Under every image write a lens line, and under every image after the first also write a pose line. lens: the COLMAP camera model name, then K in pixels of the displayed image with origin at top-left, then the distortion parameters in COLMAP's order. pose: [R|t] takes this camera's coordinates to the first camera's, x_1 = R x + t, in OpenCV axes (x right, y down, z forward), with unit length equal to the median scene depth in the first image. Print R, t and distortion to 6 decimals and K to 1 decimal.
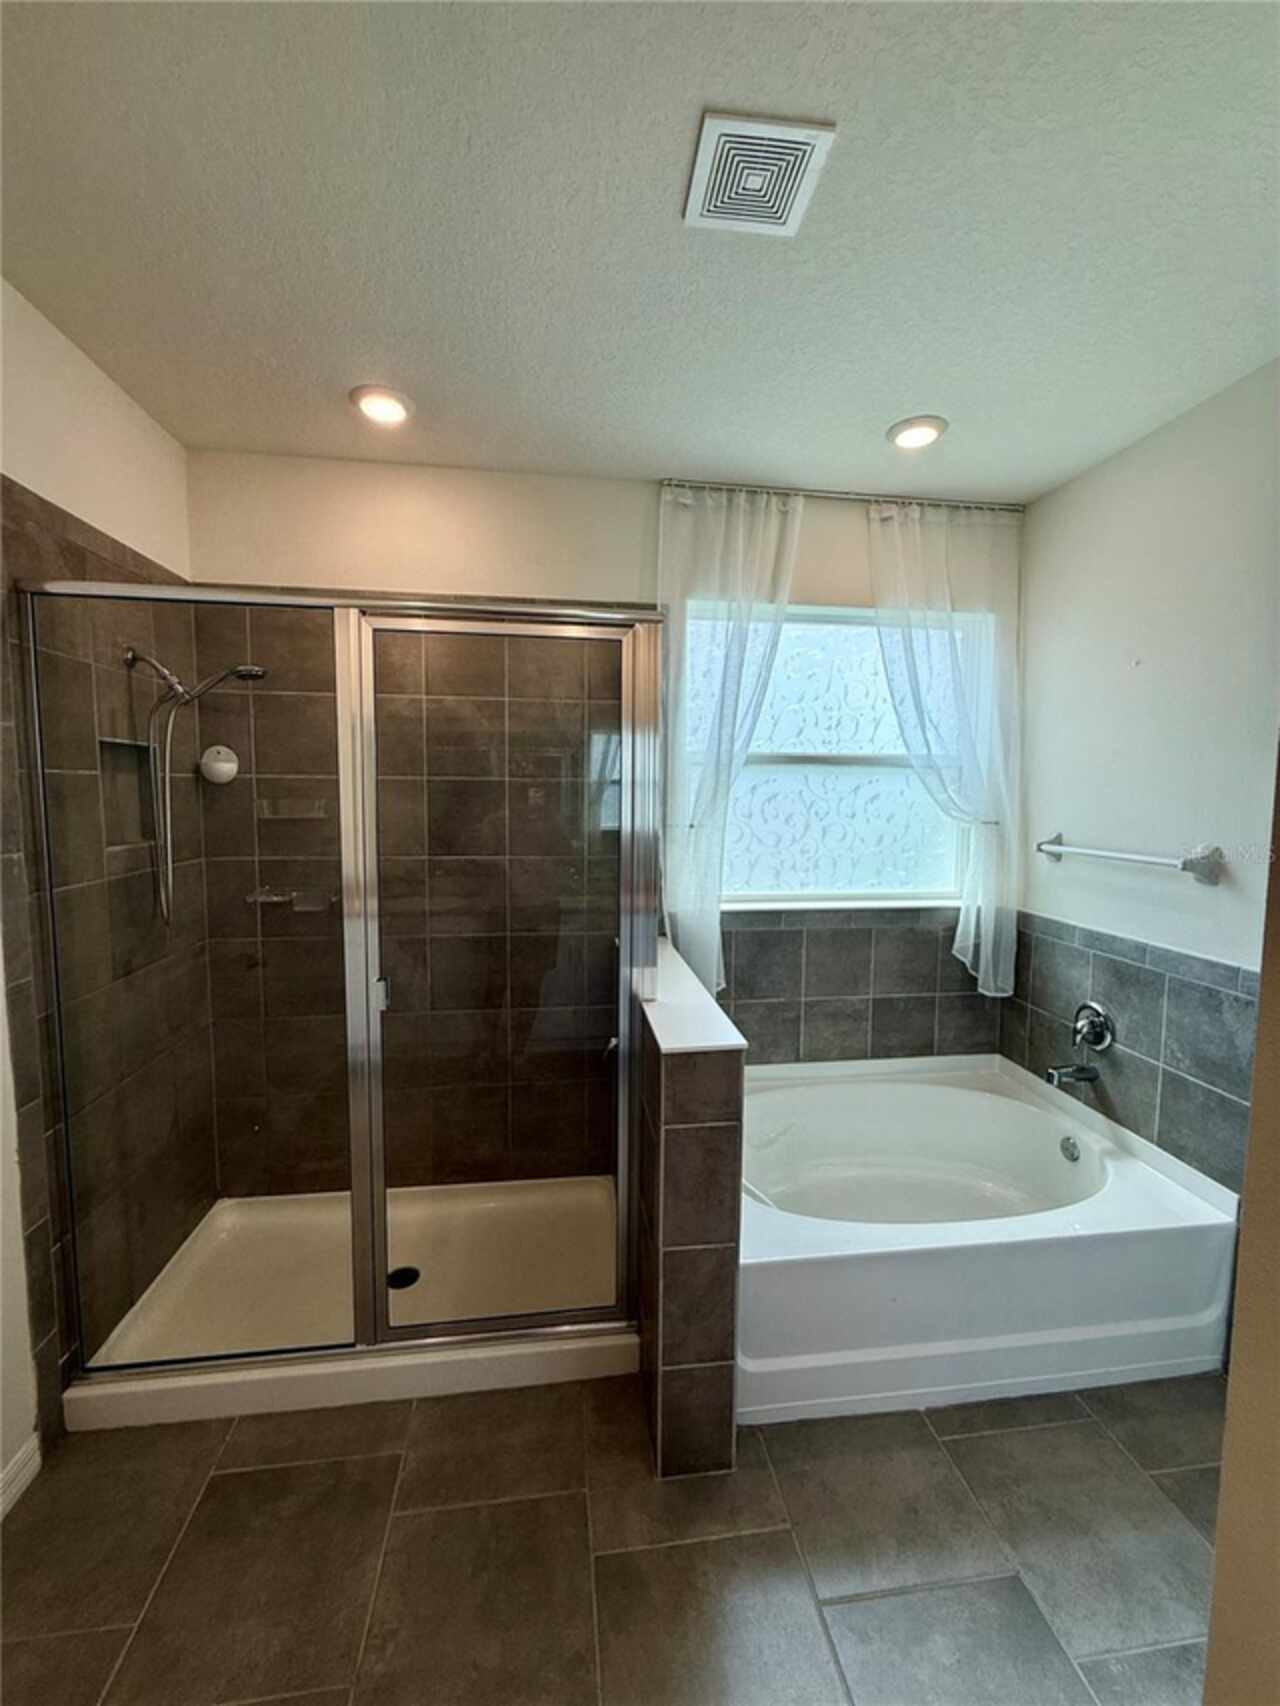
lens RADIAL K [[682.2, 0, 644.1], [0, 682.2, 850.2], [0, 0, 1]] dist [-0.002967, 0.000189]
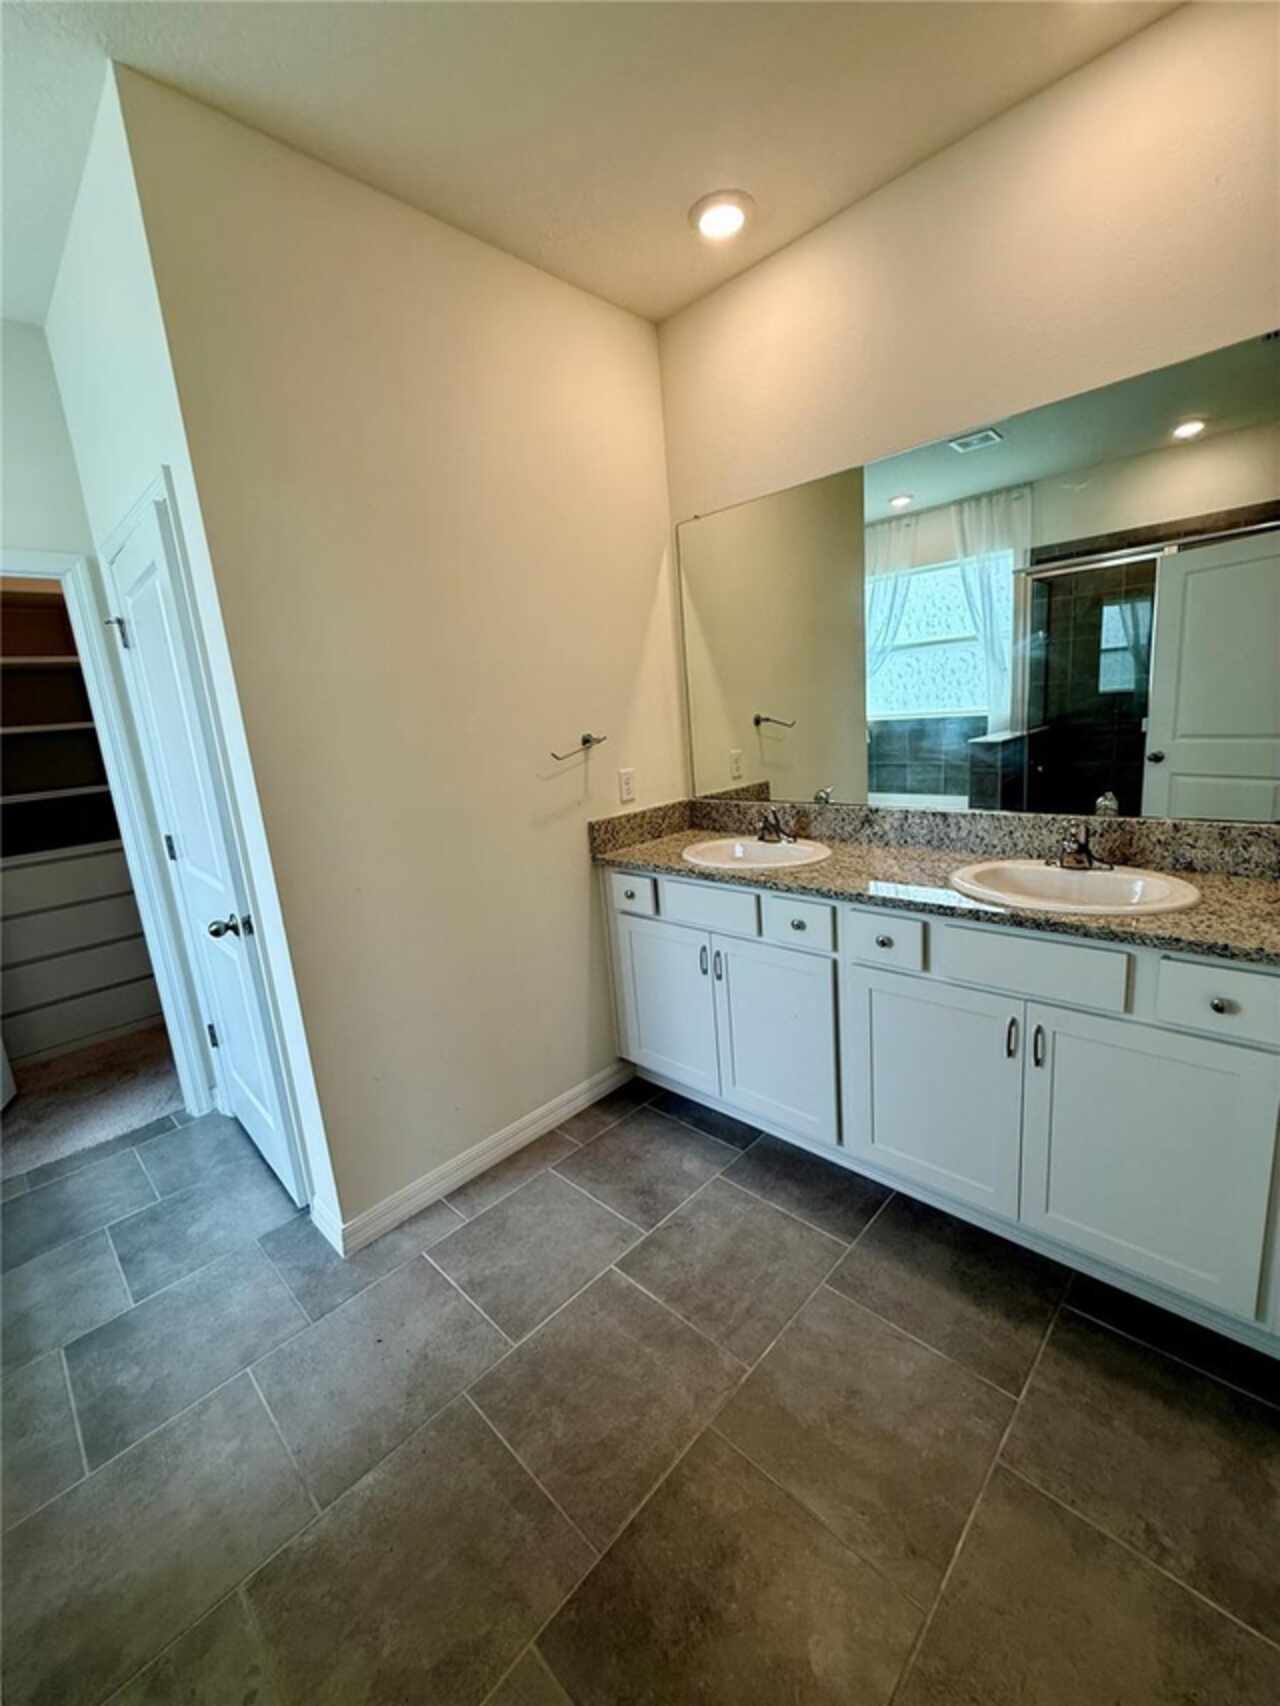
lens RADIAL K [[682.2, 0, 638.2], [0, 682.2, 846.3], [0, 0, 1]] dist [-0.002967, 0.000189]
pose [[-0.613883, -0.111325, 0.781508, -0.609377], [0.149569, 0.955670, 0.253622, 0.060879], [-0.775098, 0.272584, -0.570018, 0.458584]]
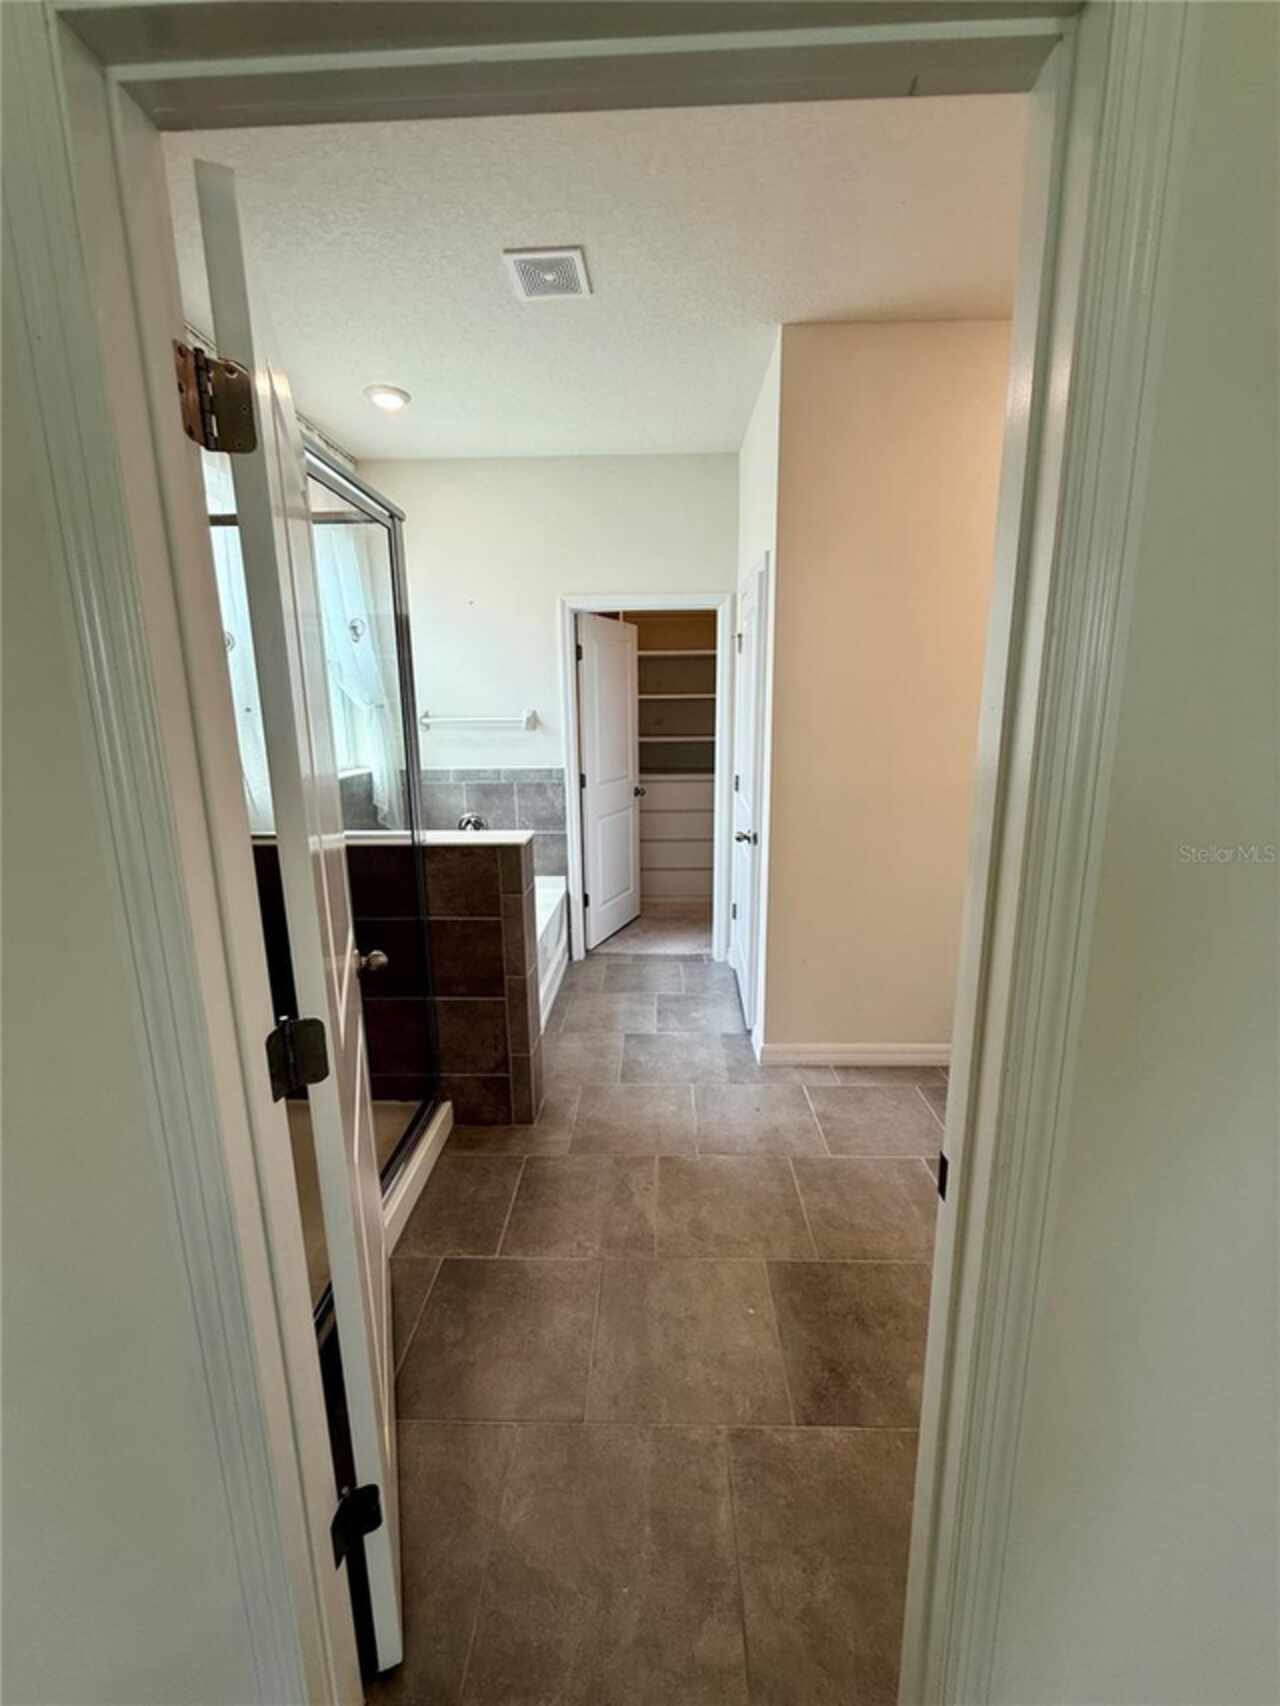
lens RADIAL K [[682.2, 0, 642.6], [0, 682.2, 851.5], [0, 0, 1]] dist [-0.002967, 0.000189]
pose [[0.157409, -0.209394, 0.965079, -1.014362], [0.098411, 0.975723, 0.195652, 0.037651], [-0.982618, 0.064177, 0.174194, 0.356276]]
